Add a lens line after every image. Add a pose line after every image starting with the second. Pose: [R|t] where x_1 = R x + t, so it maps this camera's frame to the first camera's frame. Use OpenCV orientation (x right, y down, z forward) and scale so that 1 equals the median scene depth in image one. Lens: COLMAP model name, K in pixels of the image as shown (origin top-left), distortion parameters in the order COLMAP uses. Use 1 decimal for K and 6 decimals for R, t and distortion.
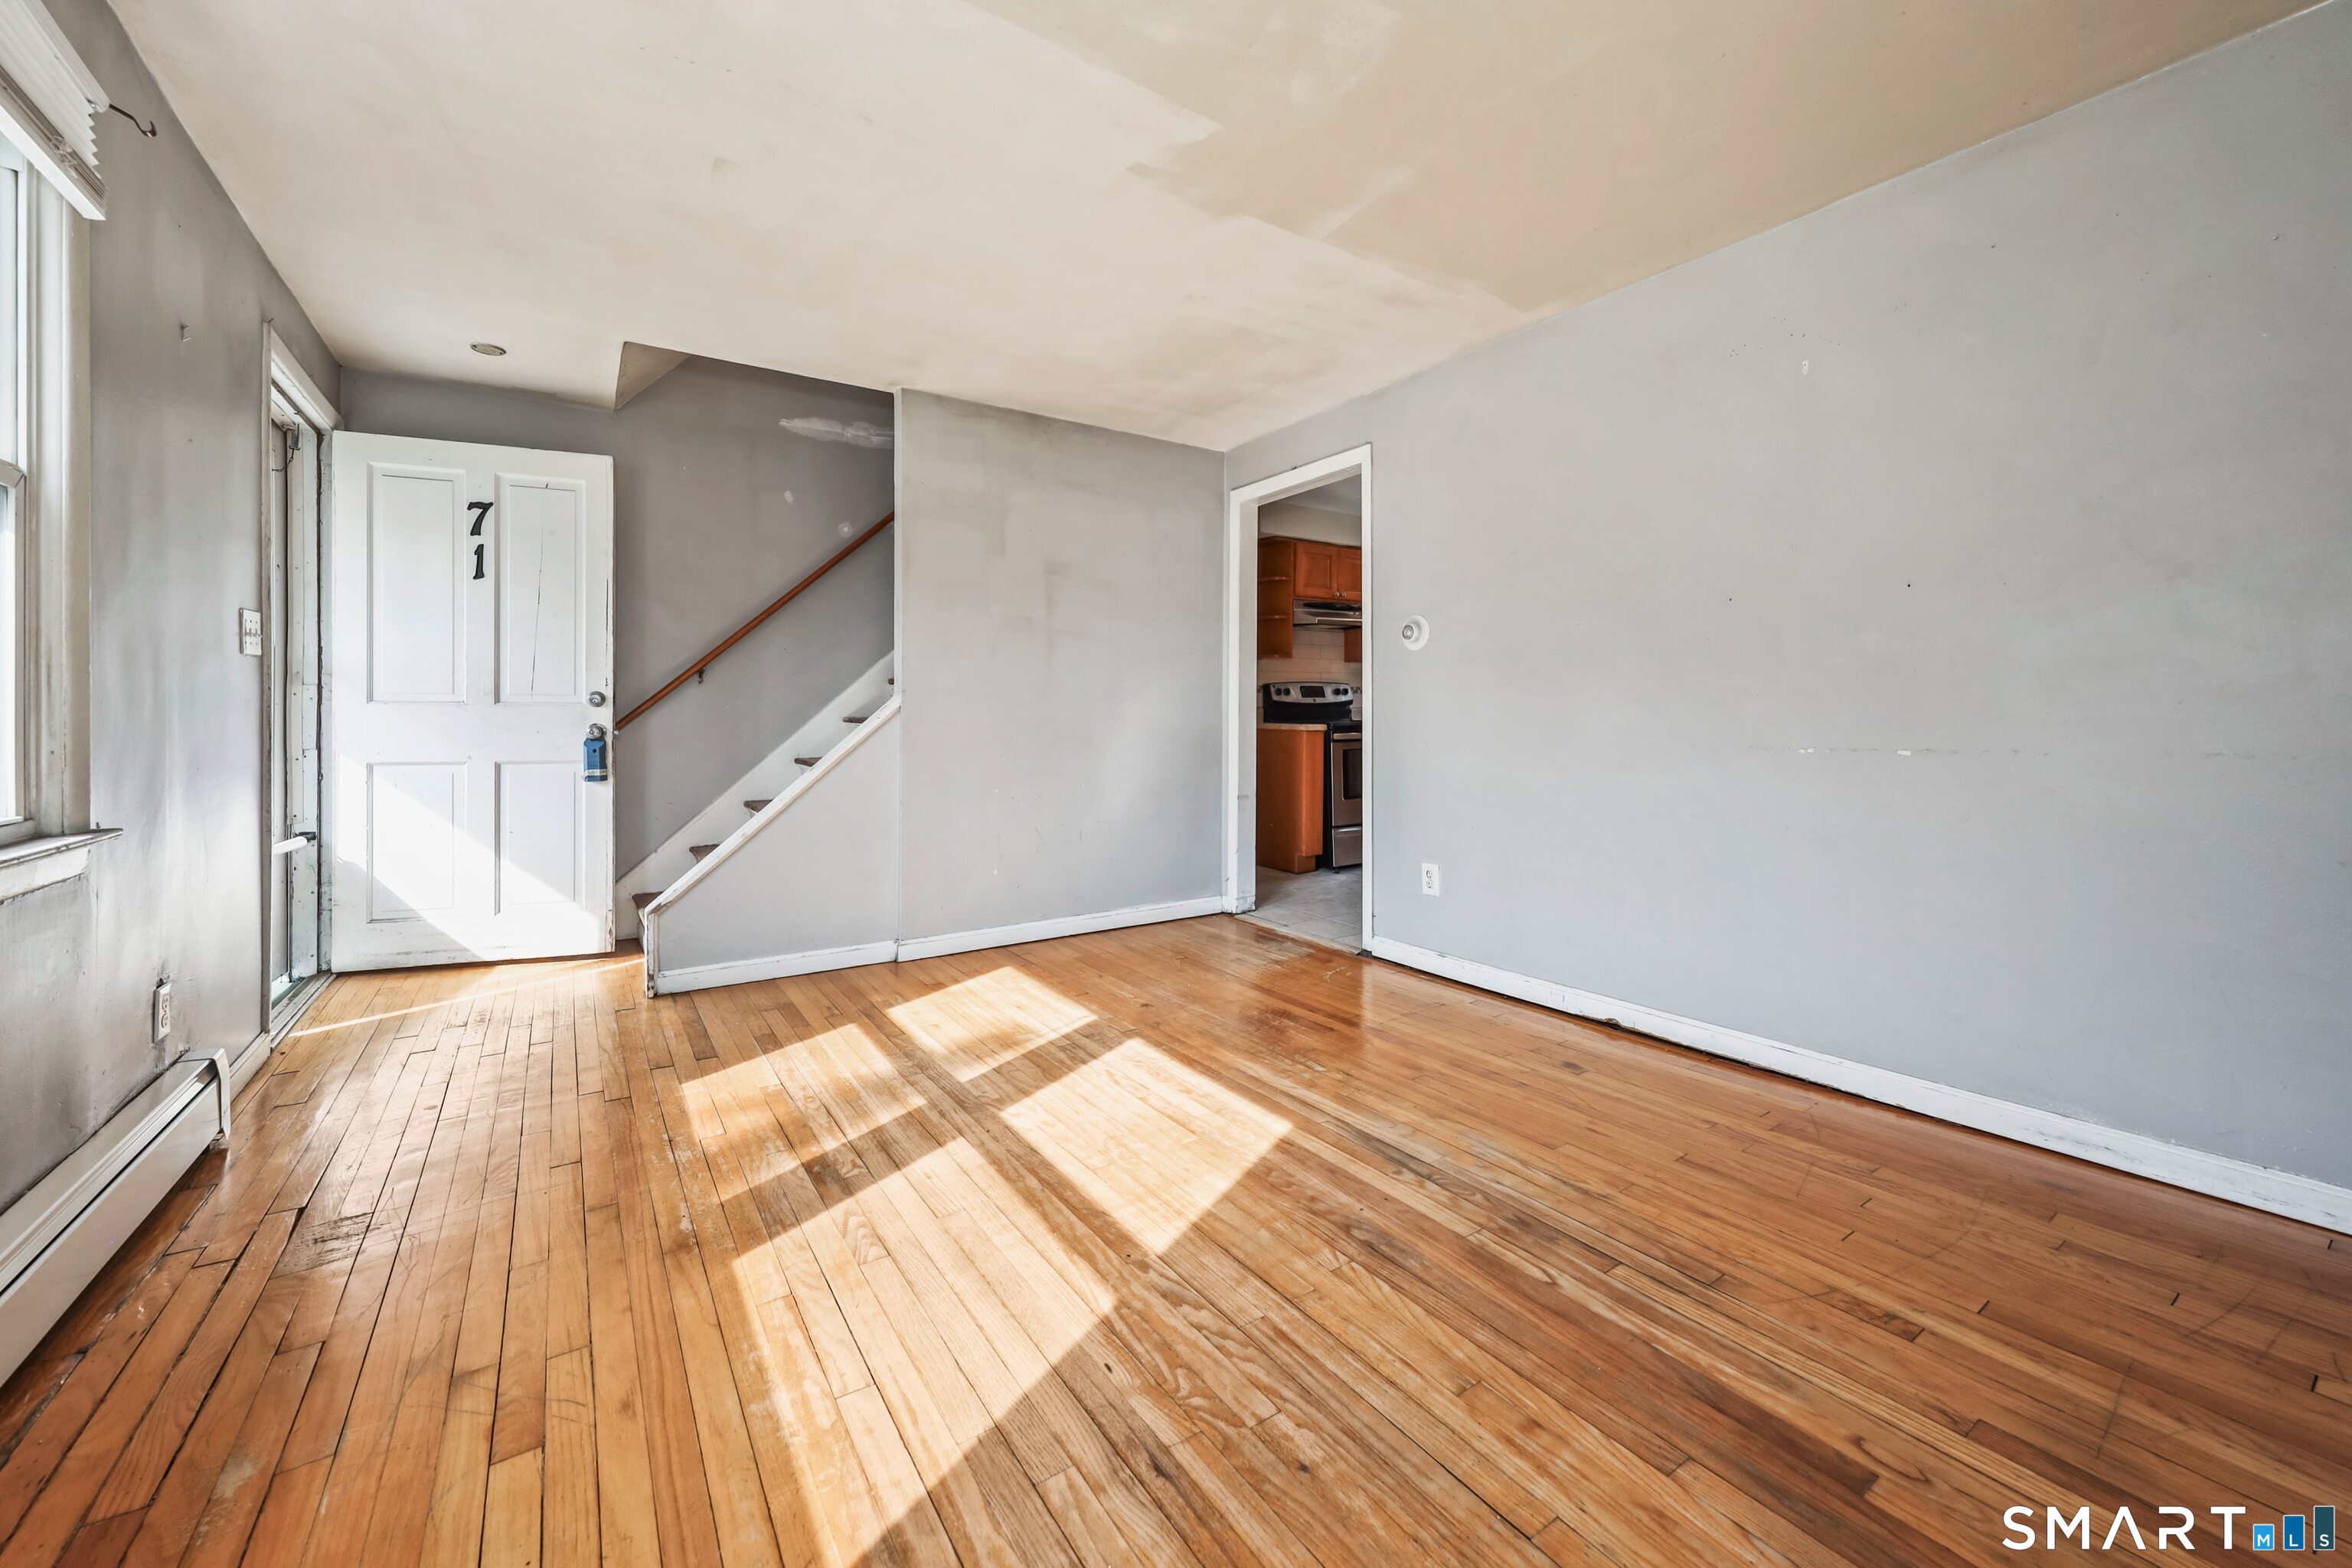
lens RADIAL K [[899.2, 0, 1141.8], [0, 899.2, 729.2], [0, 0, 1]] dist [0.000982, 0.000083]
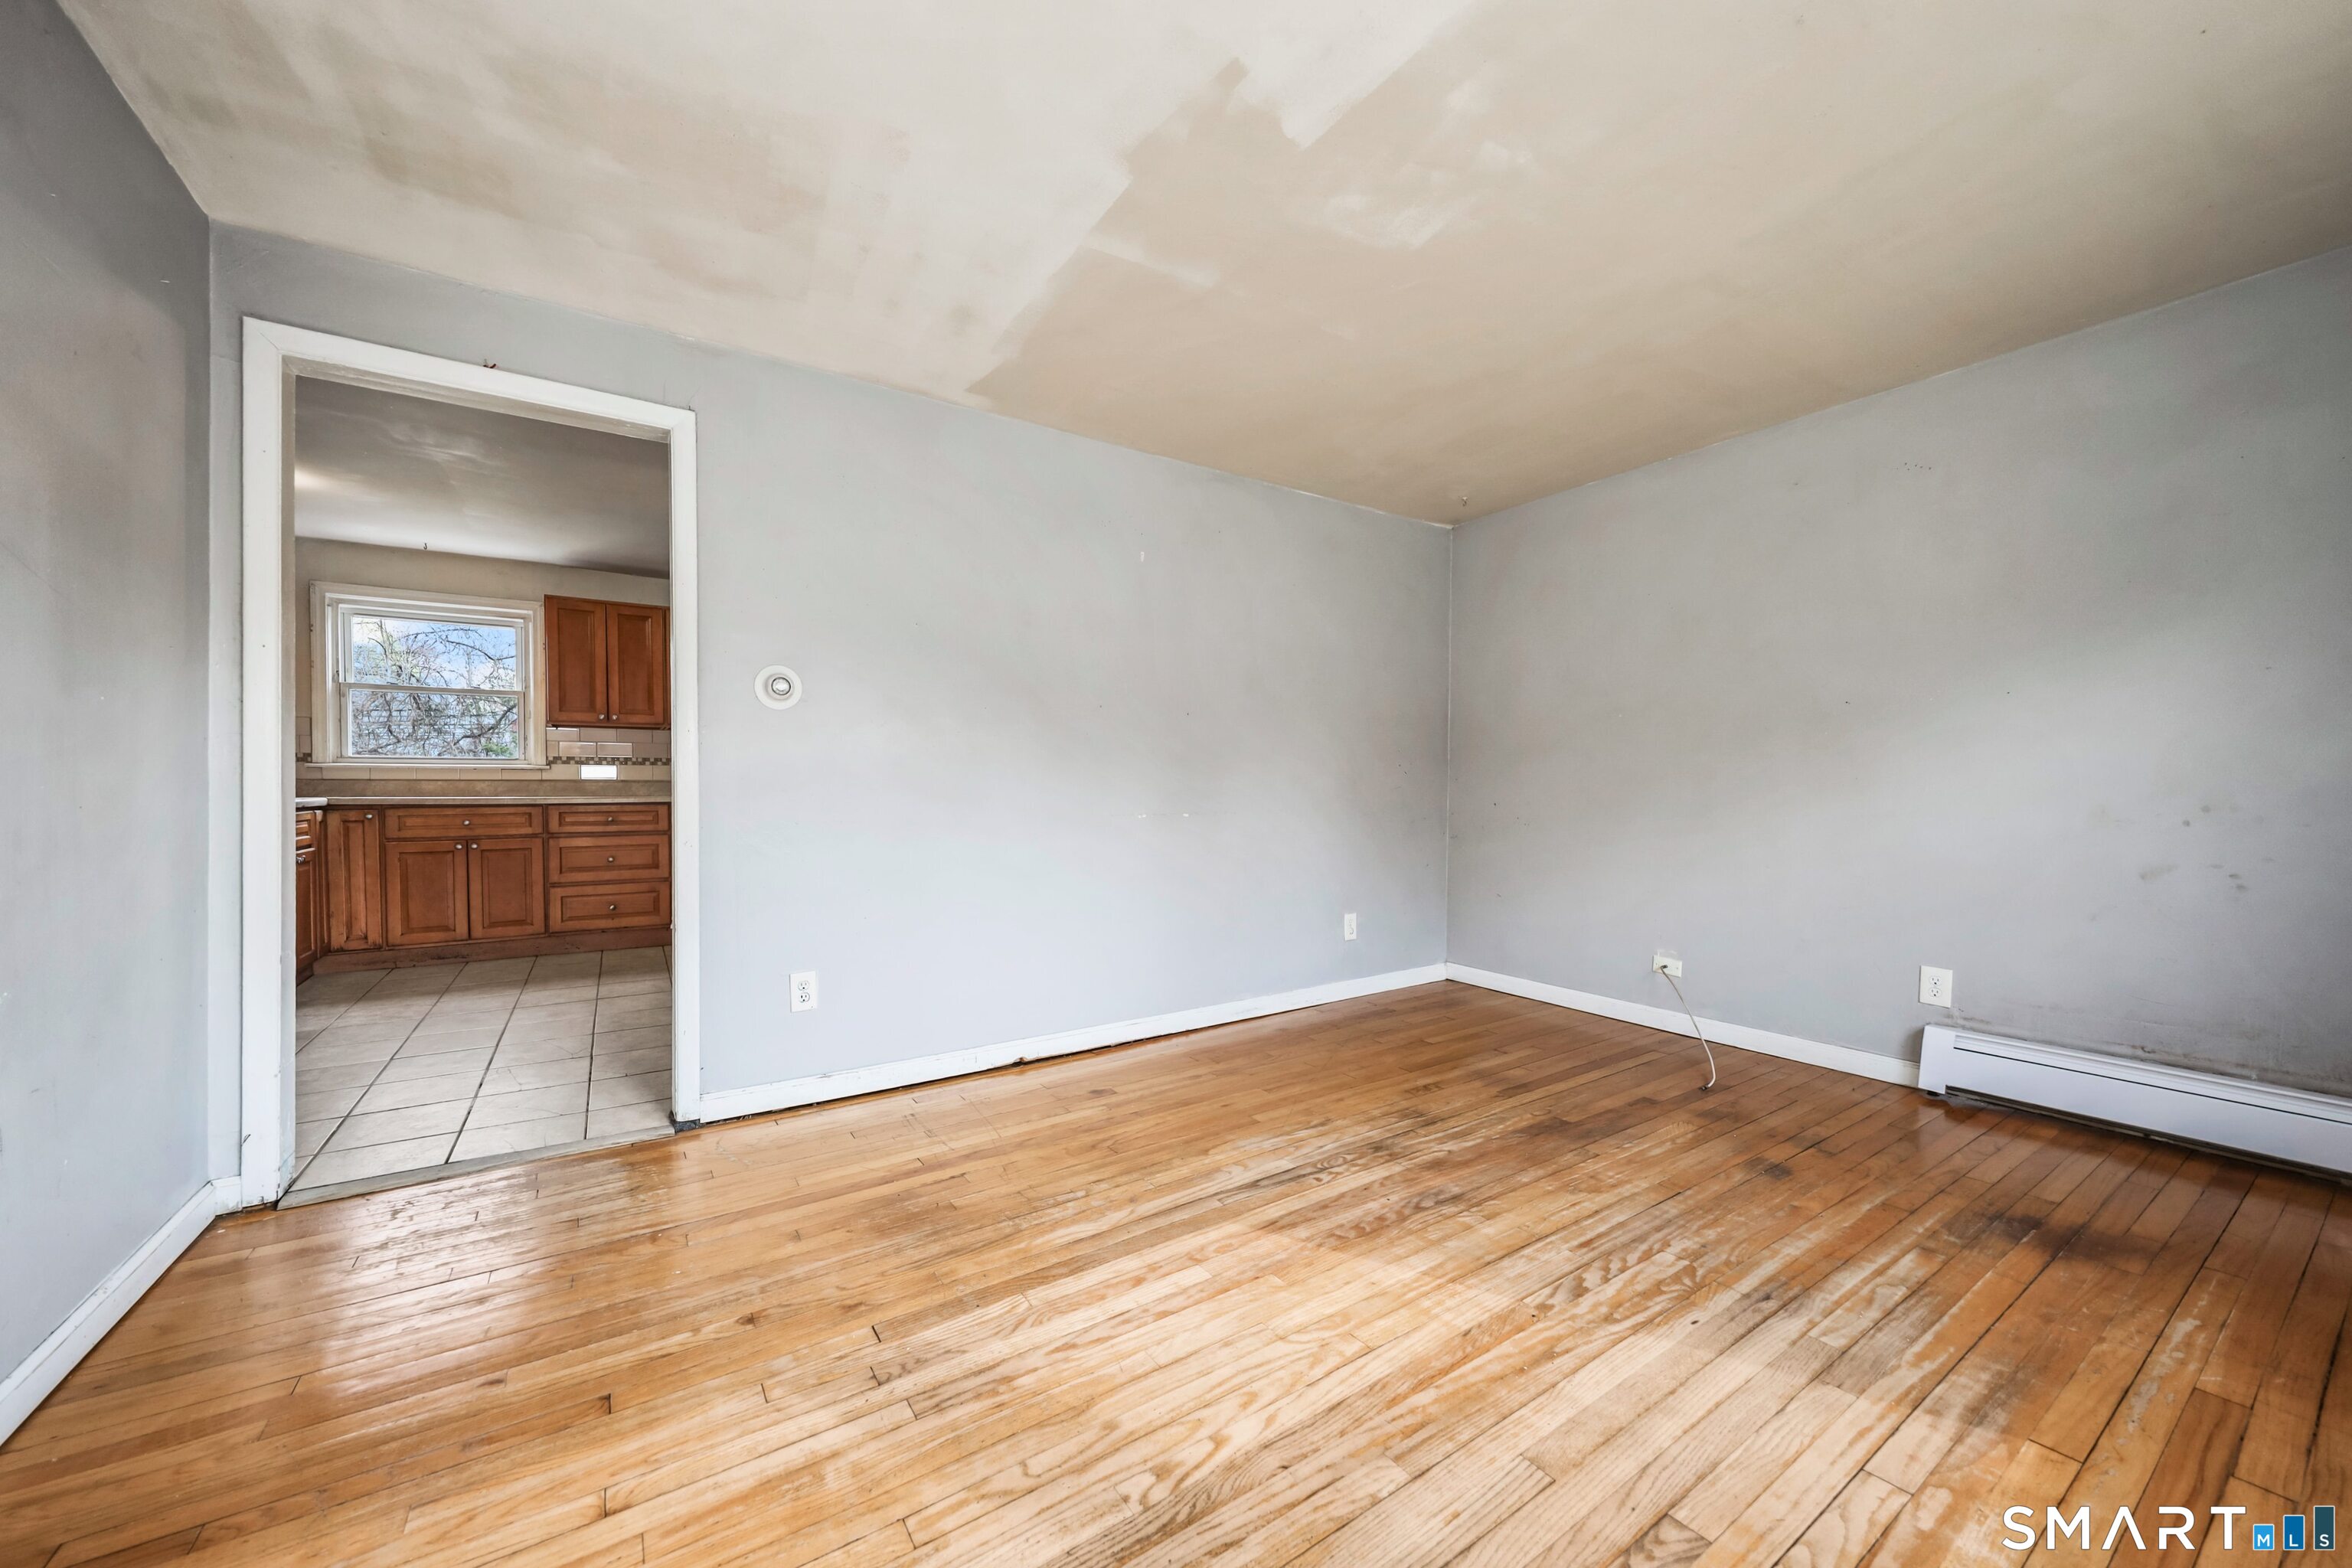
lens RADIAL K [[863.7, 0, 1169.9], [0, 863.7, 806.2], [0, 0, 1]] dist [0.000080, 0.000007]
pose [[-0.008190, -0.012581, 0.999887, -0.692496], [0.016576, 0.999782, 0.012715, -0.008883], [-0.999829, 0.016678, -0.007980, 0.992615]]
